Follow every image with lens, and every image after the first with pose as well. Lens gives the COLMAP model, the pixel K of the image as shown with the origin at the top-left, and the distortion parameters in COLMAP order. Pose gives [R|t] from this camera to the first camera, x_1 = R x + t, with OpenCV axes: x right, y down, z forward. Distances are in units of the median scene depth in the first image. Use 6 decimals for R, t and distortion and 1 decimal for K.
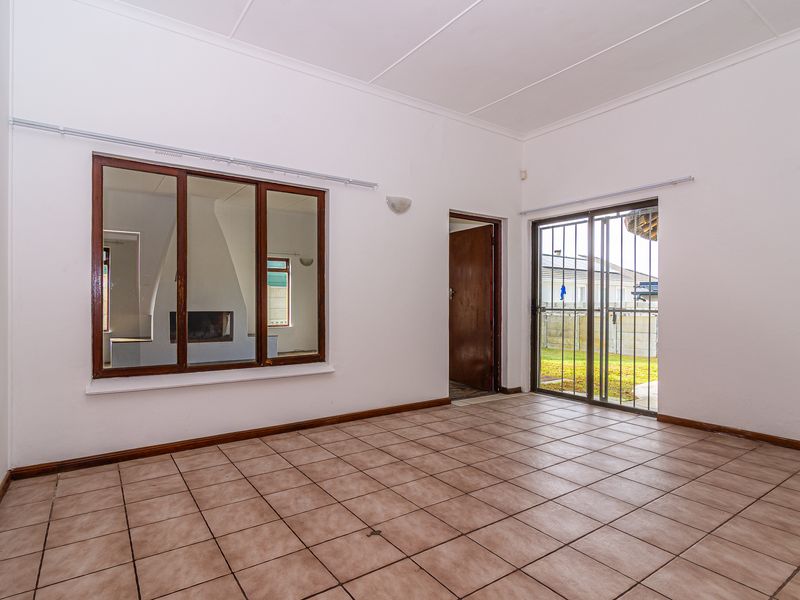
lens RADIAL K [[473.5, 0, 402.5], [0, 473.5, 301.2], [0, 0, 1]] dist [-0.001169, -0.003391]
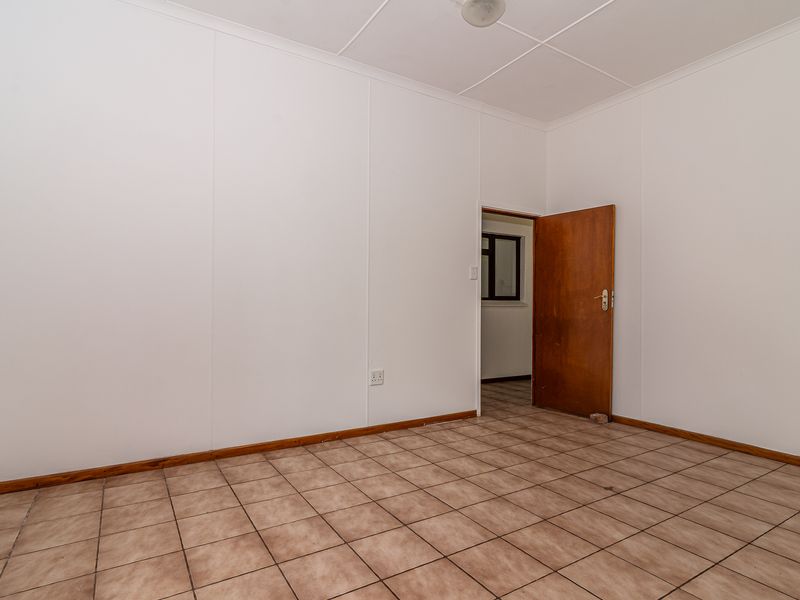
lens RADIAL K [[473.5, 0, 398.7], [0, 473.5, 302.6], [0, 0, 1]] dist [-0.001169, -0.003391]
pose [[-0.998616, -0.008051, 0.051977, 0.396821], [-0.008536, 0.999922, -0.009111, 0.004107], [-0.051900, -0.009542, -0.998607, 2.055622]]
